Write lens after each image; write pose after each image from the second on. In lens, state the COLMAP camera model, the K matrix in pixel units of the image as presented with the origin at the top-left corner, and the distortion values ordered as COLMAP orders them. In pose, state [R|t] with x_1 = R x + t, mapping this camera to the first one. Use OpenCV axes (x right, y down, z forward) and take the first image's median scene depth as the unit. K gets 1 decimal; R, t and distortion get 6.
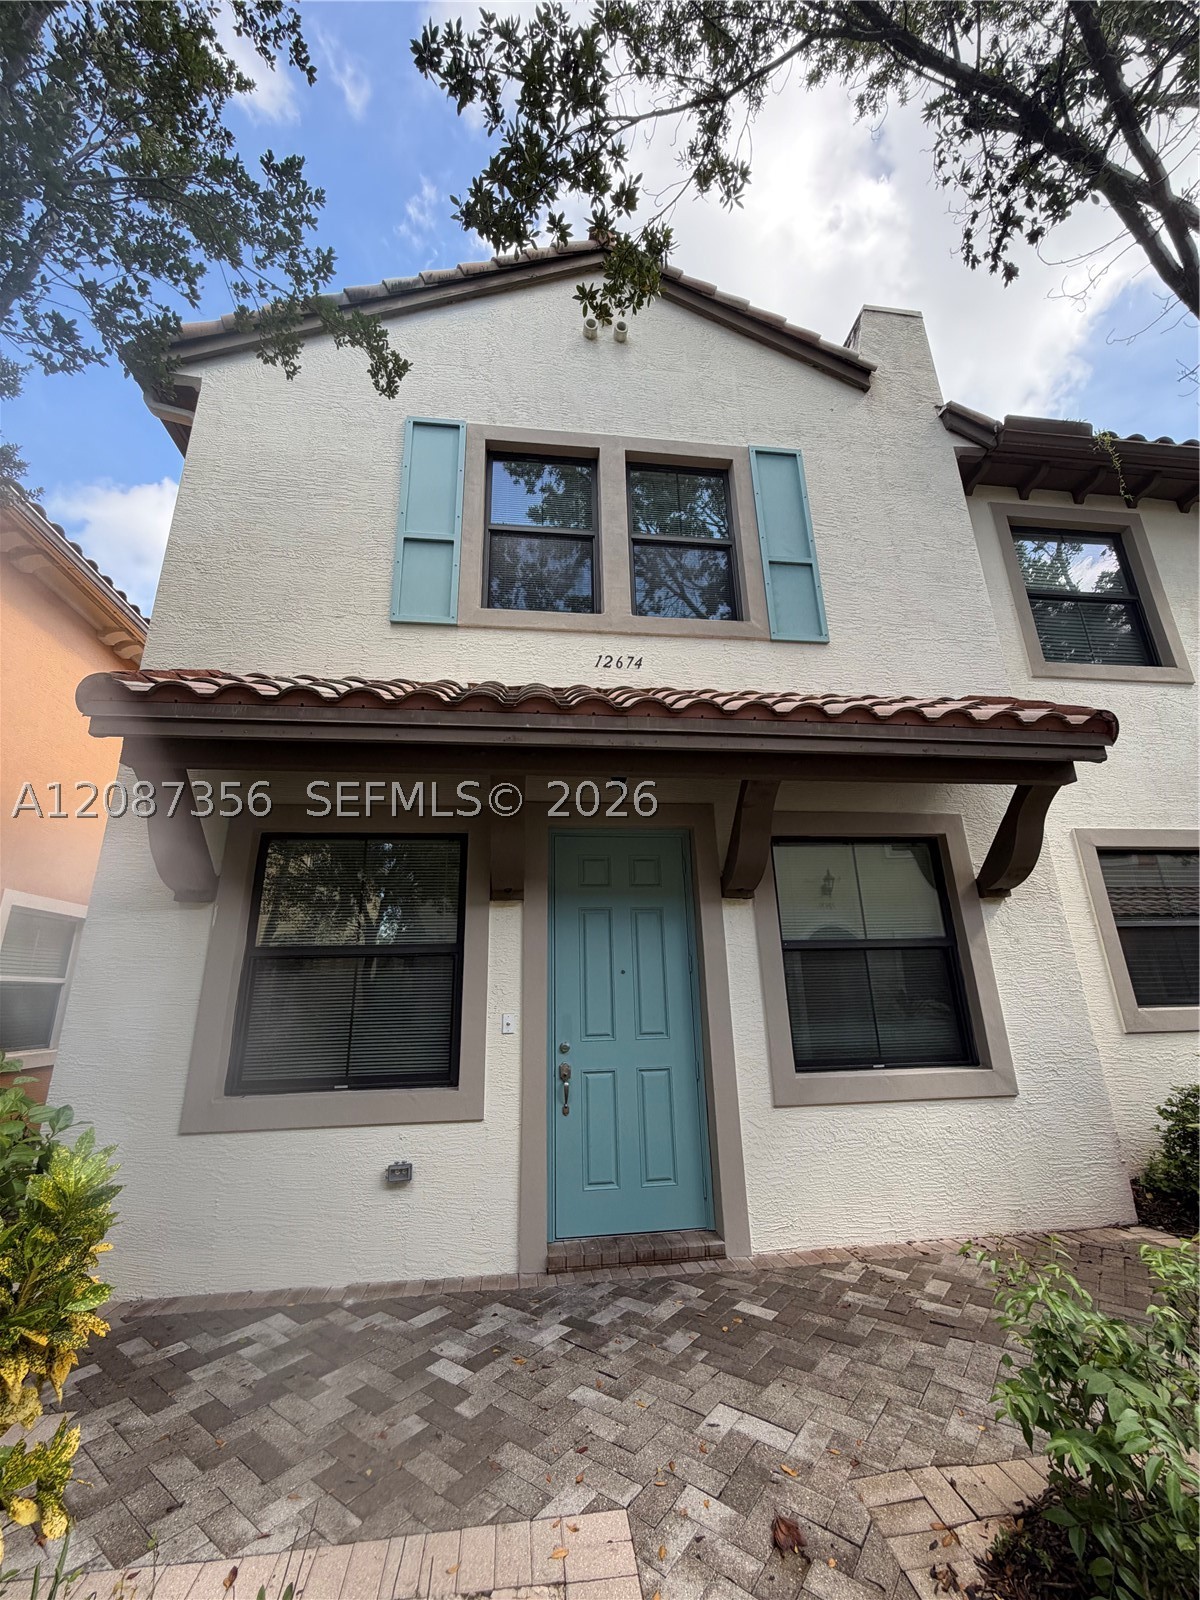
lens RADIAL K [[638.0, 0, 595.1], [0, 638.0, 795.2], [0, 0, 1]] dist [0.012854, 0.000089]
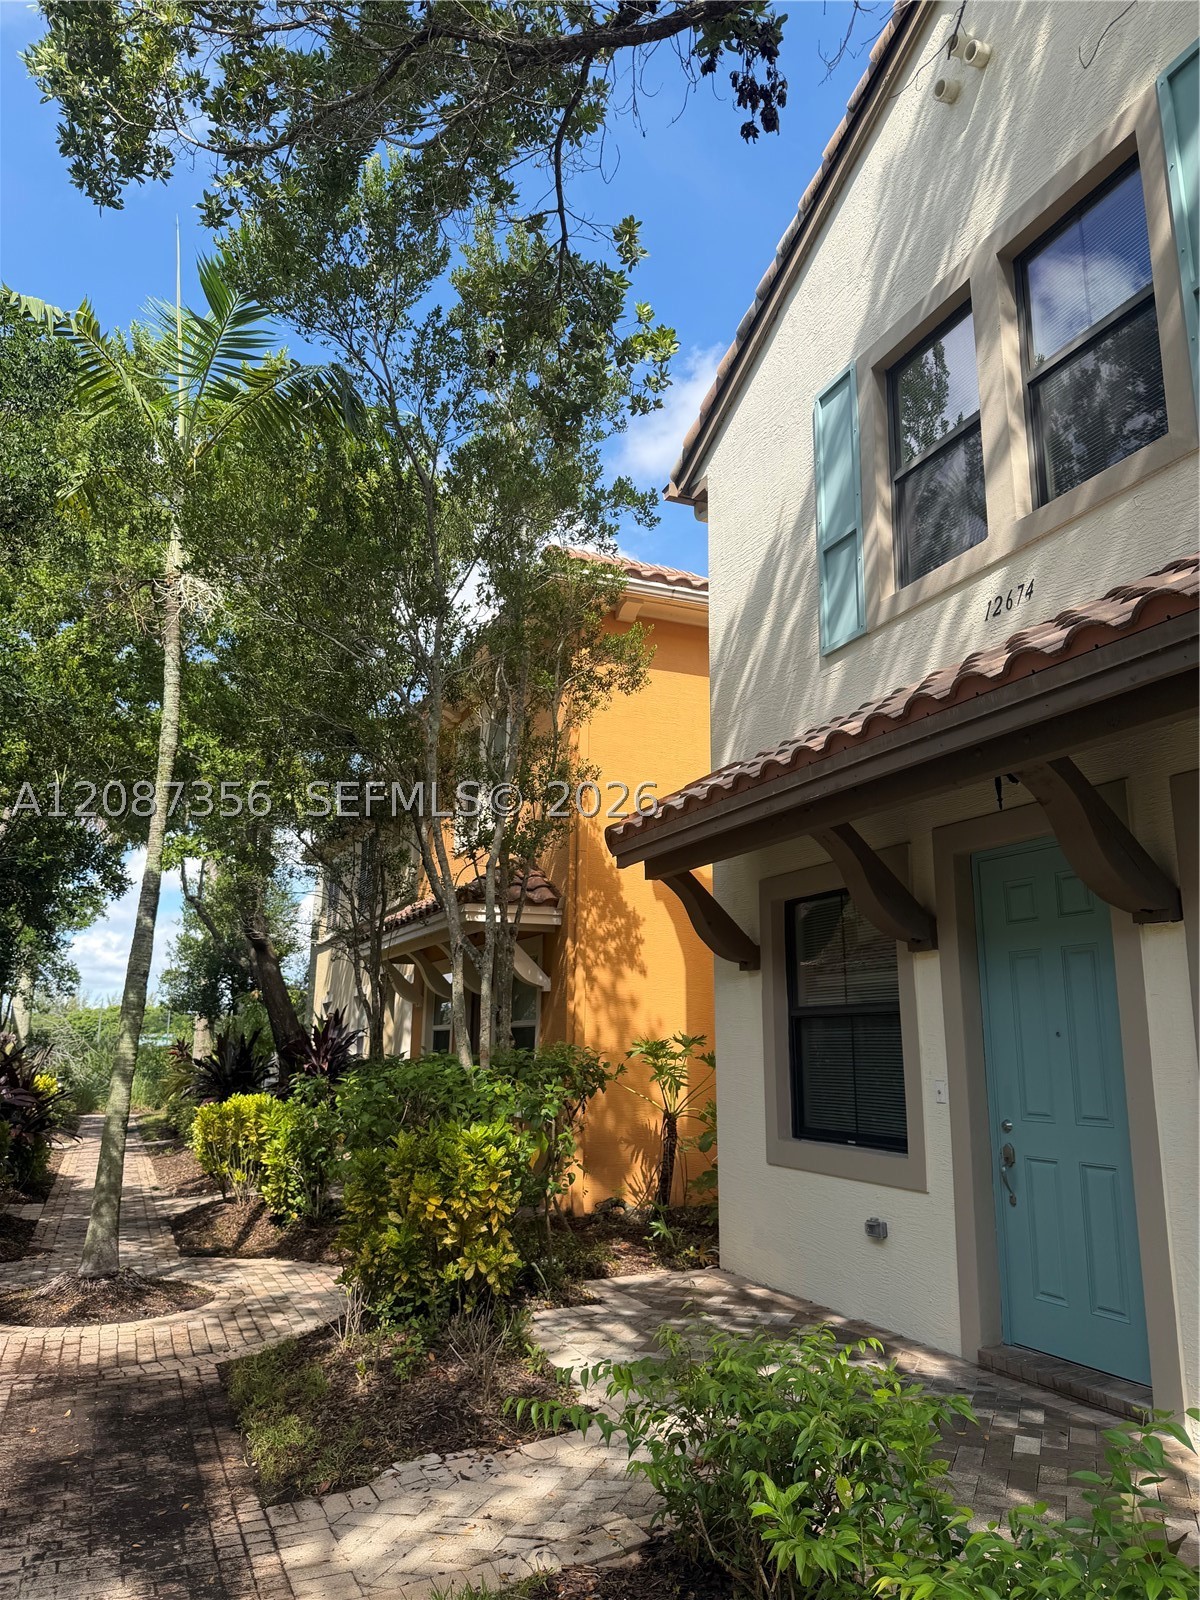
lens RADIAL K [[1109.2, 0, 600.0], [0, 1109.2, 800.0], [0, 0, 1]] dist [0.005379, 0.003353]
pose [[0.270803, -0.186287, -0.944438, 1.124544], [0.274604, 0.955281, -0.109687, 0.012851], [0.922637, -0.229642, 0.309848, 0.171569]]
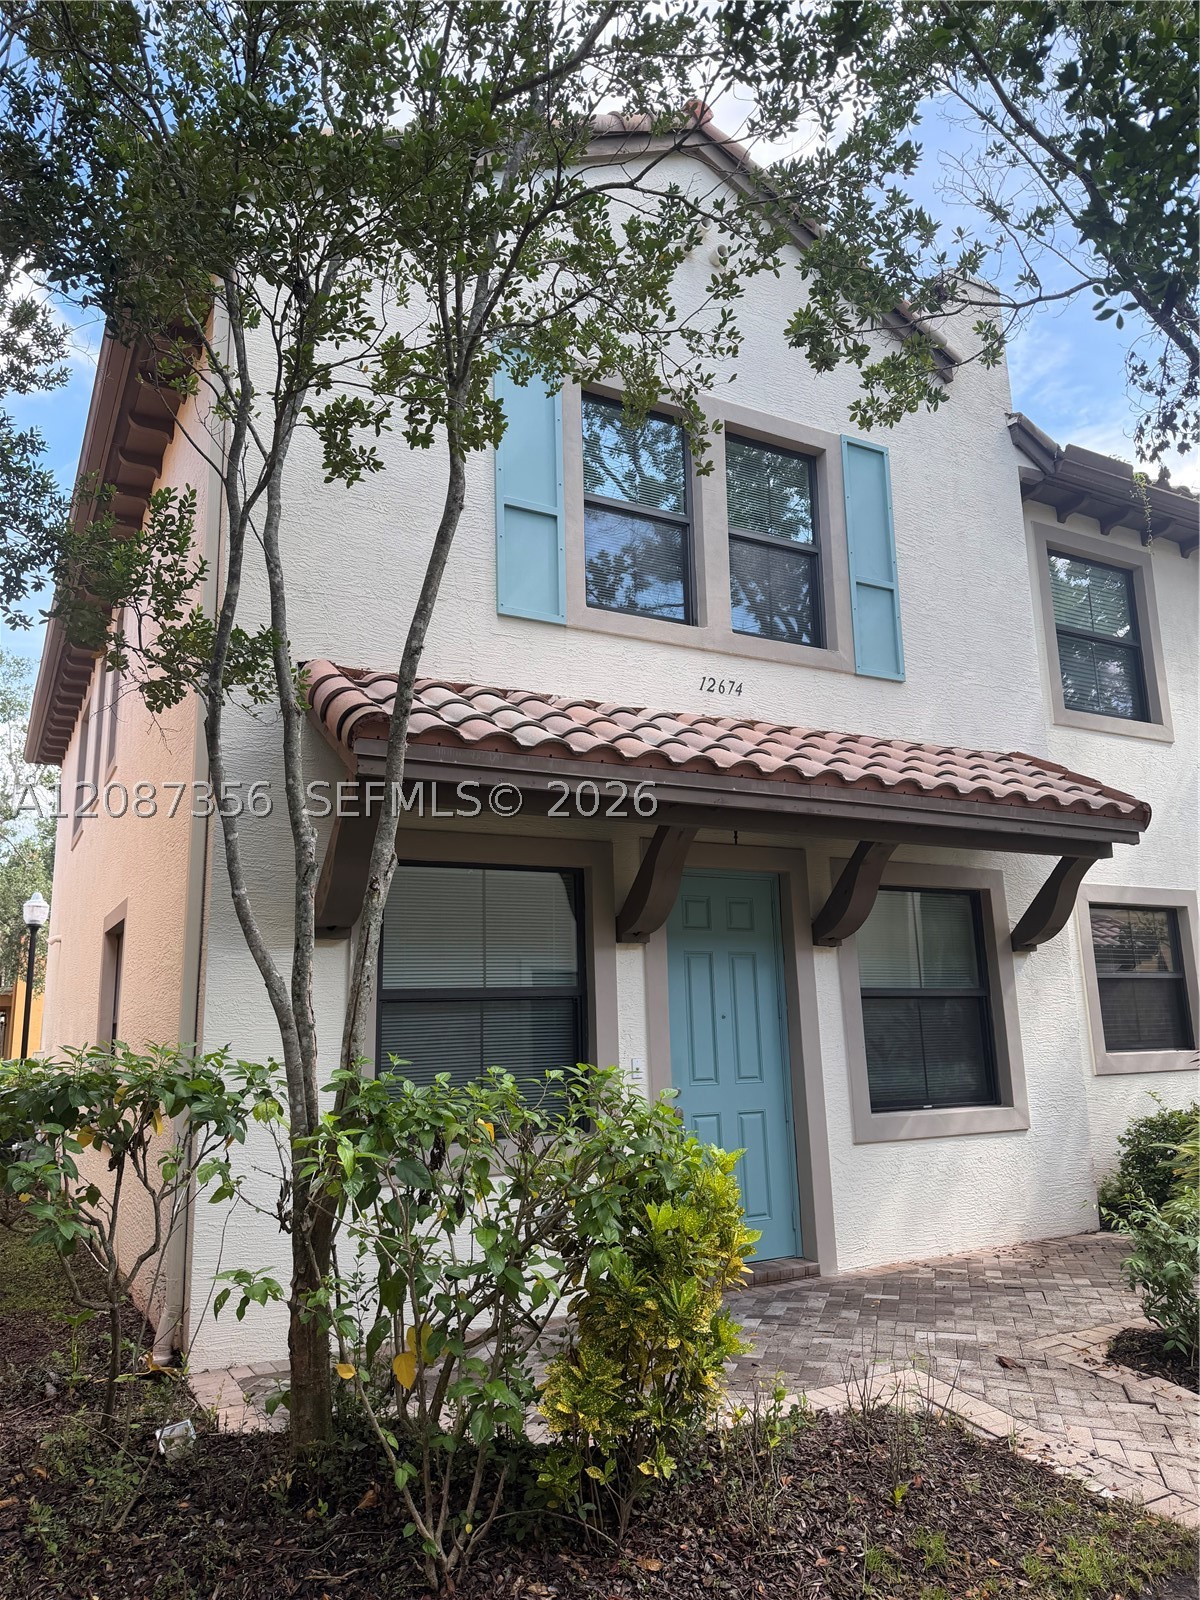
lens RADIAL K [[1135.0, 0, 600.0], [0, 1135.0, 800.0], [0, 0, 1]] dist [0.161247, -0.206388]
pose [[0.924439, 0.073479, 0.374184, -0.793738], [-0.107776, 0.991598, 0.071543, -0.158030], [-0.365784, -0.106465, 0.924590, -0.512879]]
